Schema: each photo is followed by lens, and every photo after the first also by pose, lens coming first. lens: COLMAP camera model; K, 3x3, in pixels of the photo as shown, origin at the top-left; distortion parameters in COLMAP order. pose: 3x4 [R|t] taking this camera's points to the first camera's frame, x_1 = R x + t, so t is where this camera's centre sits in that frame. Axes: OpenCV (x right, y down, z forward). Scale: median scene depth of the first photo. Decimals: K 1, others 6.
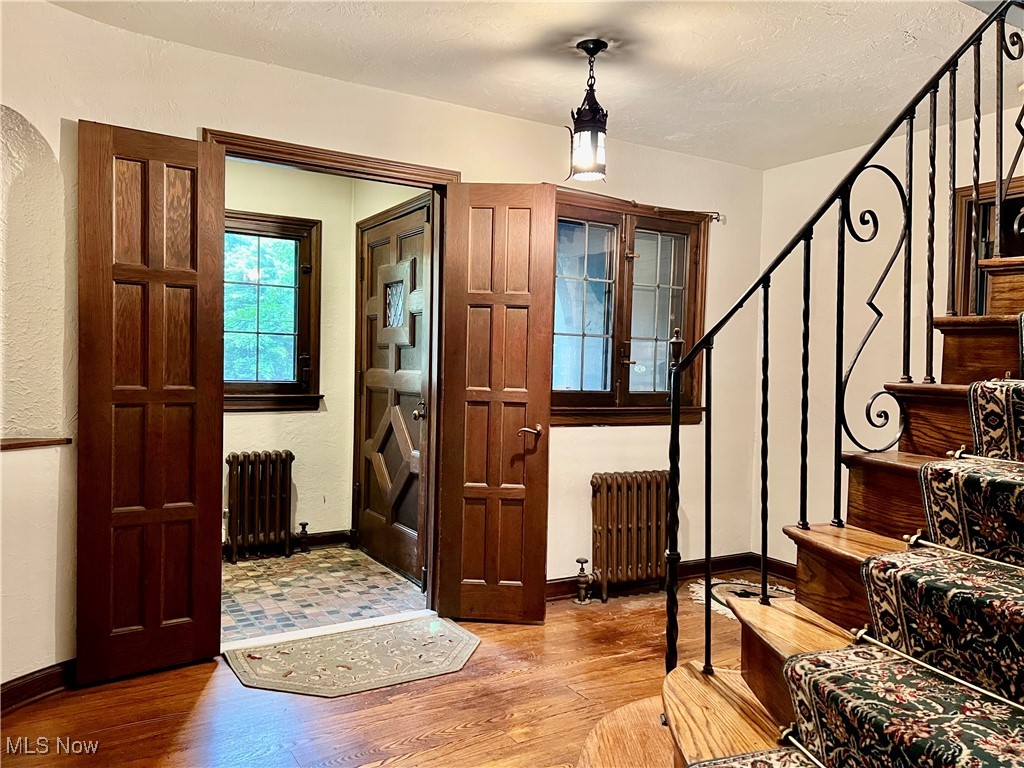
lens RADIAL K [[774.8, 0, 514.6], [0, 774.8, 380.2], [0, 0, 1]] dist [0.029819, -0.022738]
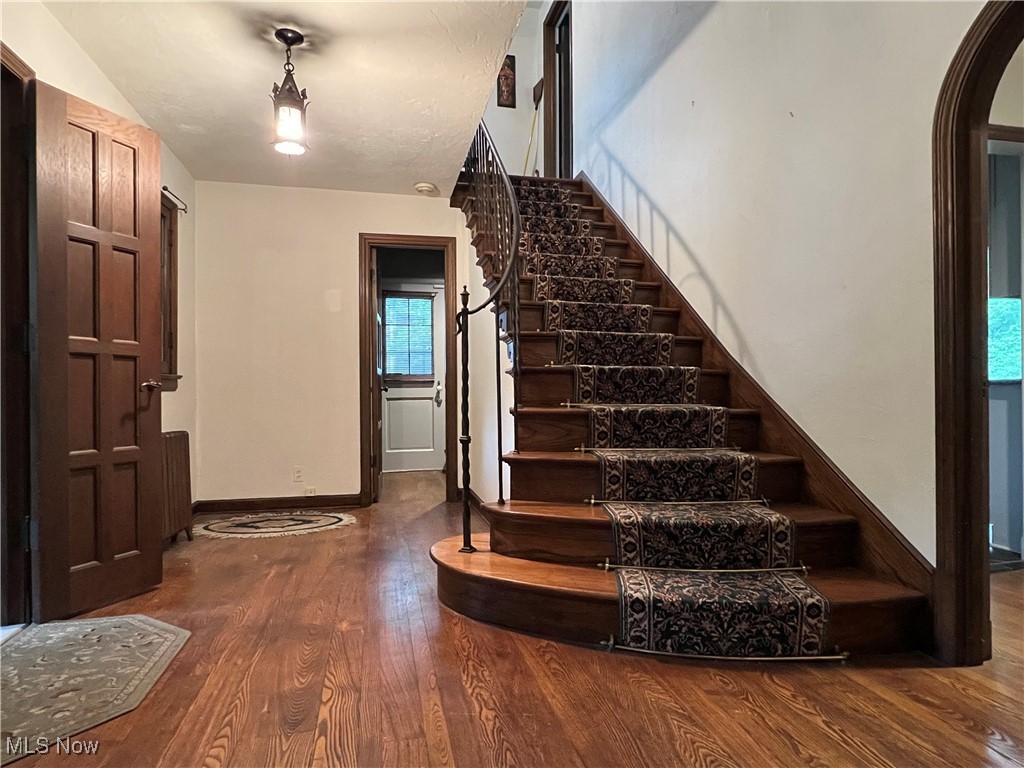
lens RADIAL K [[584.2, 0, 514.3], [0, 584.2, 385.7], [0, 0, 1]] dist [-0.006097, 0.000466]
pose [[0.309706, -0.019244, 0.950638, -0.600337], [0.034388, 0.999368, 0.009027, 0.086071], [-0.950210, 0.029895, 0.310172, 0.412707]]
